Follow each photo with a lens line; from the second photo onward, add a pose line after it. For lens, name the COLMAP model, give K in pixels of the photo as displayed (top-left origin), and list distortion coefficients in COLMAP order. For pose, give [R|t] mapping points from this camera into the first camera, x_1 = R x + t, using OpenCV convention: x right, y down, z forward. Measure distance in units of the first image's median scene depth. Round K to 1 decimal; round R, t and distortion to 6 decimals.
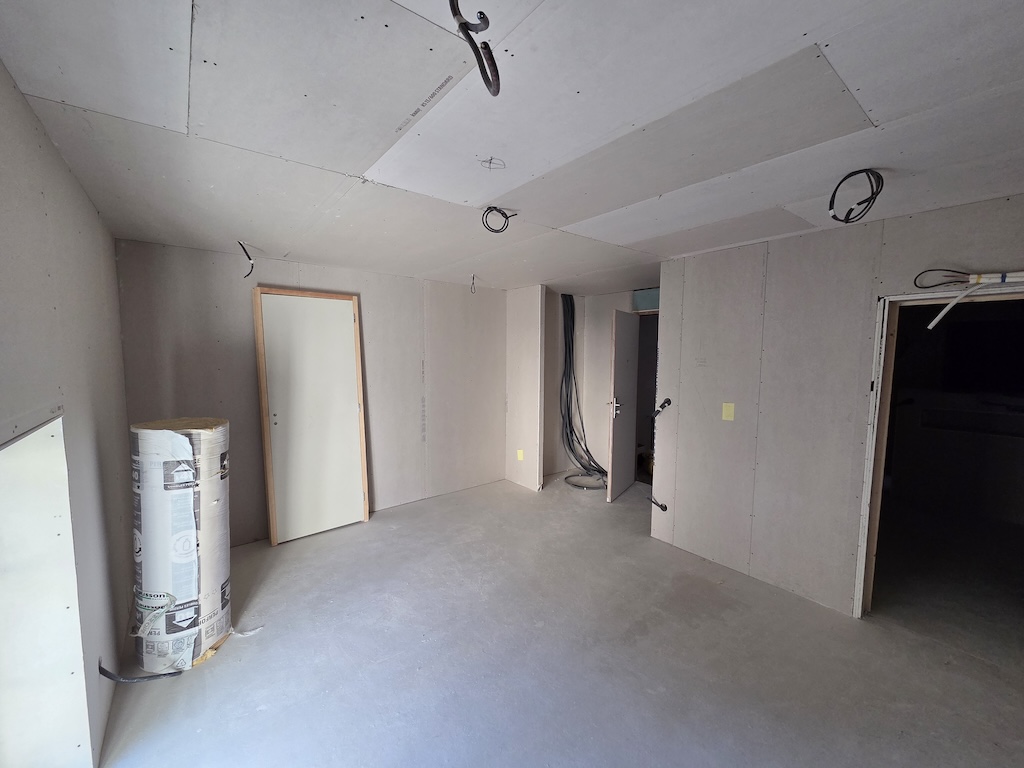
lens RADIAL K [[416.0, 0, 510.4], [0, 416.0, 386.8], [0, 0, 1]] dist [0.000021, -0.000018]
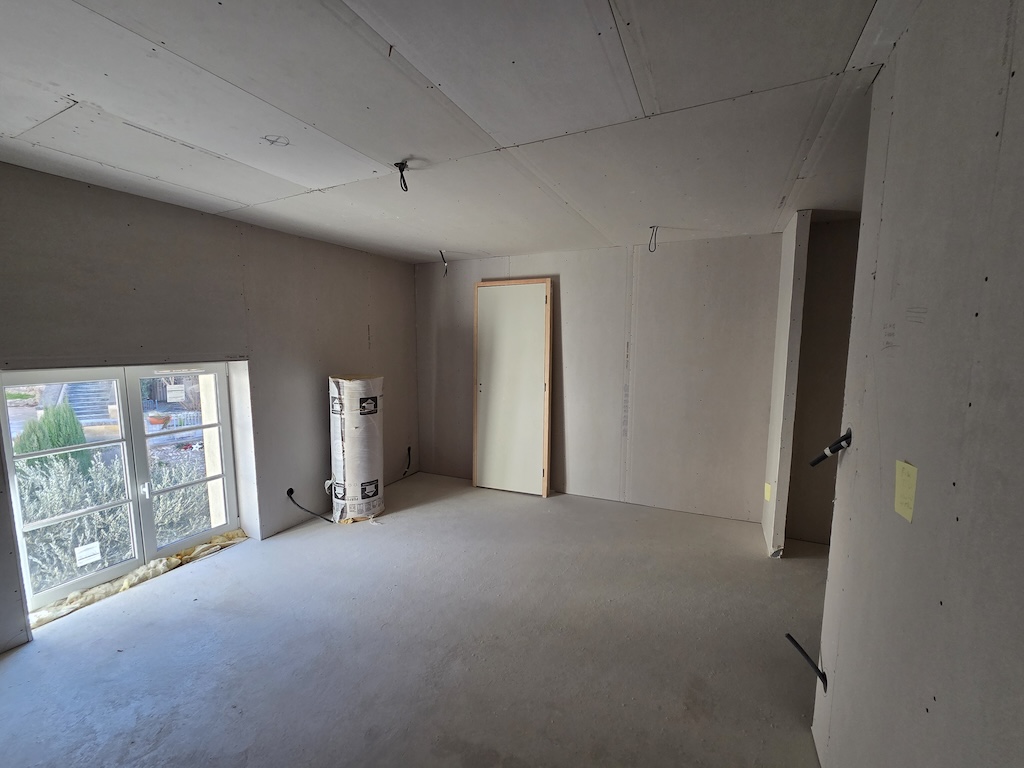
lens RADIAL K [[416.0, 0, 512.6], [0, 416.0, 387.0], [0, 0, 1]] dist [0.000021, -0.000018]
pose [[0.443660, 0.092002, -0.891460, 0.600661], [-0.072550, 0.995139, 0.066595, -0.014339], [0.893254, 0.035130, 0.448178, 0.534016]]
